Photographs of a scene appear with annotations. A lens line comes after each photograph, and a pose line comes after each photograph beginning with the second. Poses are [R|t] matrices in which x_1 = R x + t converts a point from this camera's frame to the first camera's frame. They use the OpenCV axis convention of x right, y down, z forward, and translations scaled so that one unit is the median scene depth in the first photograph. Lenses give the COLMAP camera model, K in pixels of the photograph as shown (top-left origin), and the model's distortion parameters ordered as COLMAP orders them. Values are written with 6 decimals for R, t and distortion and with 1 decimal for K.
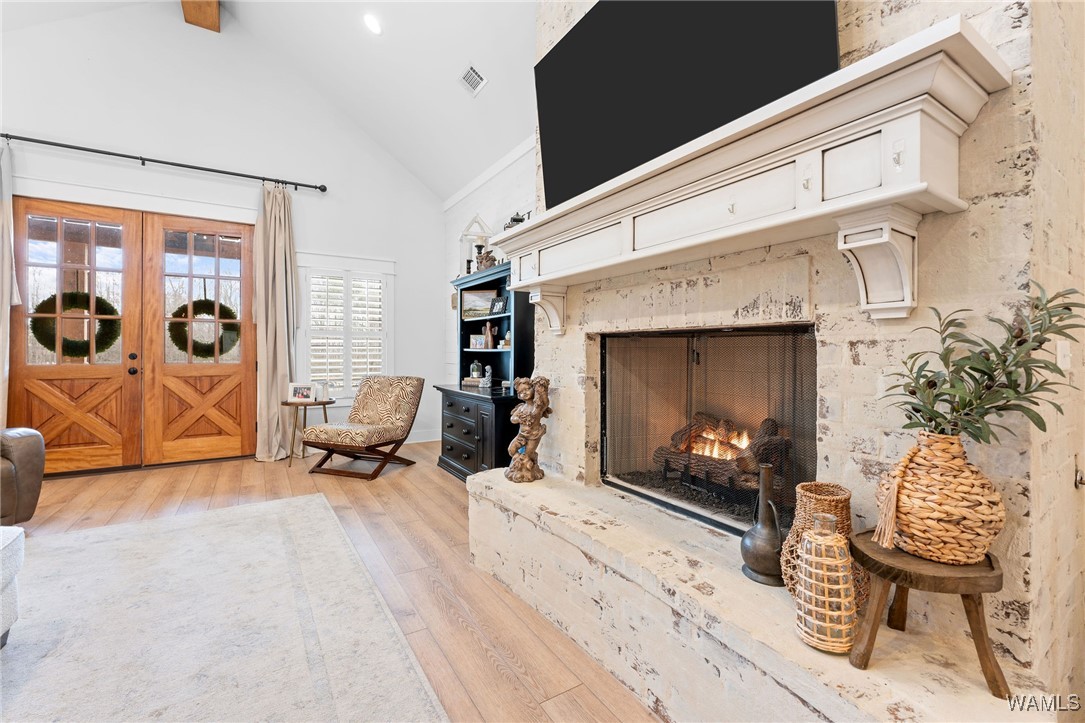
lens RADIAL K [[456.0, 0, 540.7], [0, 456.0, 348.9], [0, 0, 1]] dist [-0.000754, -0.000088]
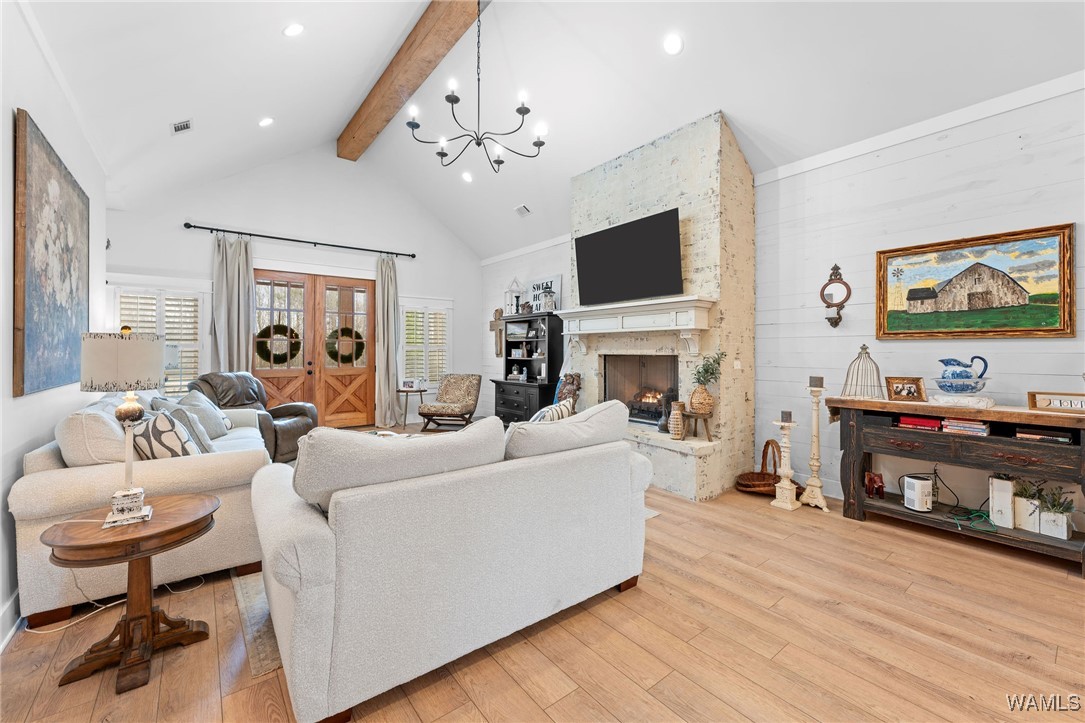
lens RADIAL K [[438.5, 0, 542.9], [0, 438.5, 348.5], [0, 0, 1]] dist [0.000061, 0.000041]
pose [[0.993645, -0.002016, 0.112545, -0.235362], [0.002089, 0.999998, -0.000524, -0.033950], [-0.112544, 0.000756, 0.993646, -0.655768]]
